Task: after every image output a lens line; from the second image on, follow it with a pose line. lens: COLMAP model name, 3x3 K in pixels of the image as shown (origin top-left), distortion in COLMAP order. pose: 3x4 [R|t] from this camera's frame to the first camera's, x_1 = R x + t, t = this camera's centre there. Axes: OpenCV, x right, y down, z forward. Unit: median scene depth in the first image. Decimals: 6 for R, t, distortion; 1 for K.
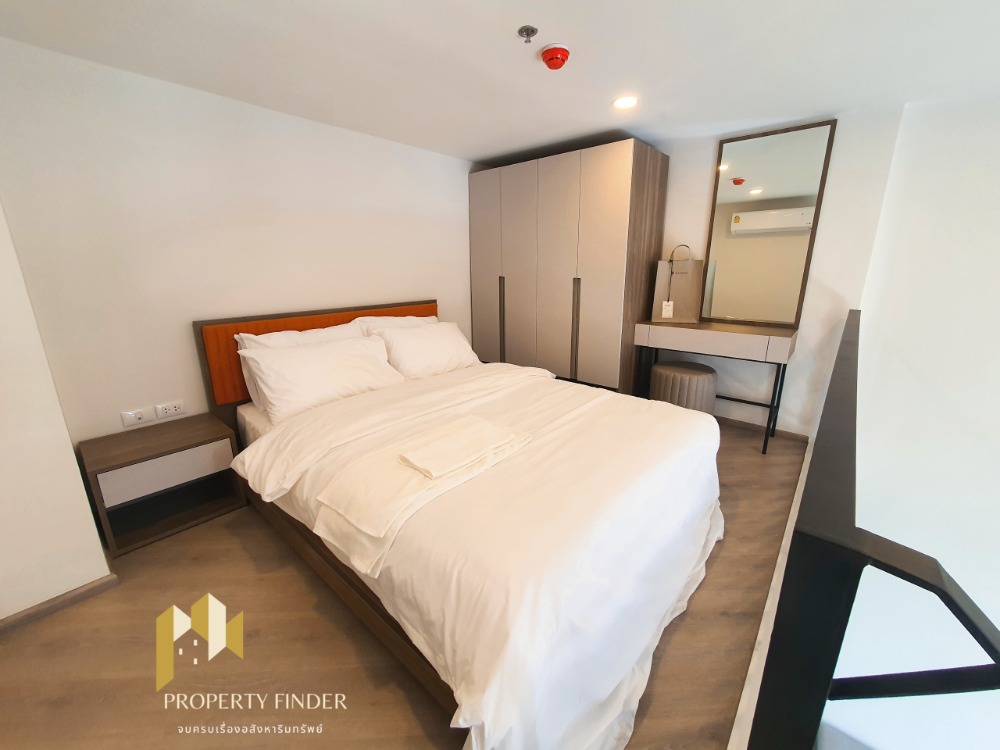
lens RADIAL K [[397.3, 0, 494.1], [0, 397.3, 367.1], [0, 0, 1]] dist [0.000918, -0.000496]
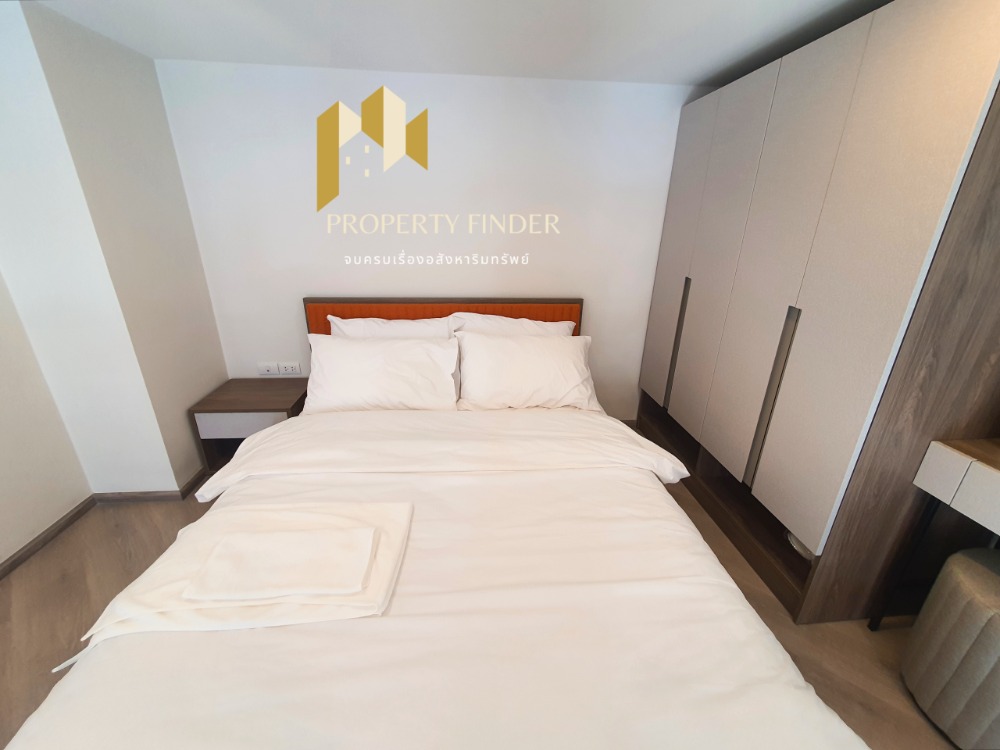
lens RADIAL K [[397.3, 0, 498.9], [0, 397.3, 369.0], [0, 0, 1]] dist [0.000918, -0.000496]
pose [[0.717163, 0.271815, -0.641711, 0.334183], [-0.200108, 0.962343, 0.183991, -0.201463], [0.667558, -0.003540, 0.744550, 0.470281]]
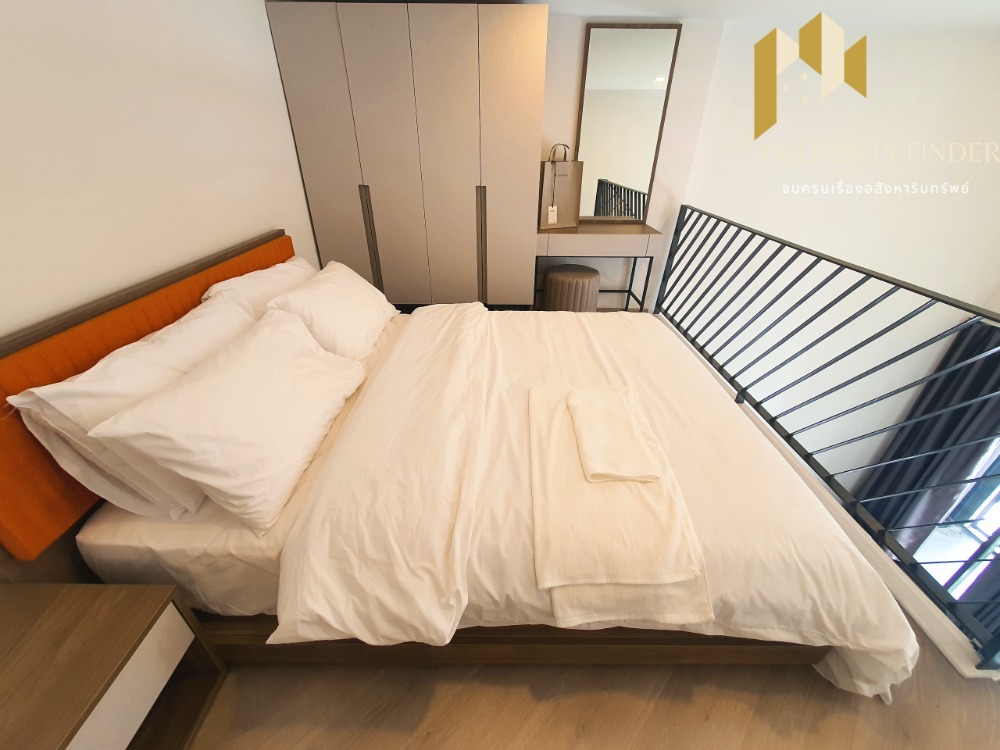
lens RADIAL K [[397.3, 0, 497.0], [0, 397.3, 368.5], [0, 0, 1]] dist [0.000918, -0.000496]
pose [[0.750092, -0.317187, 0.580306, -0.451445], [0.156480, 0.937684, 0.310261, -0.139974], [-0.642554, -0.141918, 0.752983, 0.342178]]
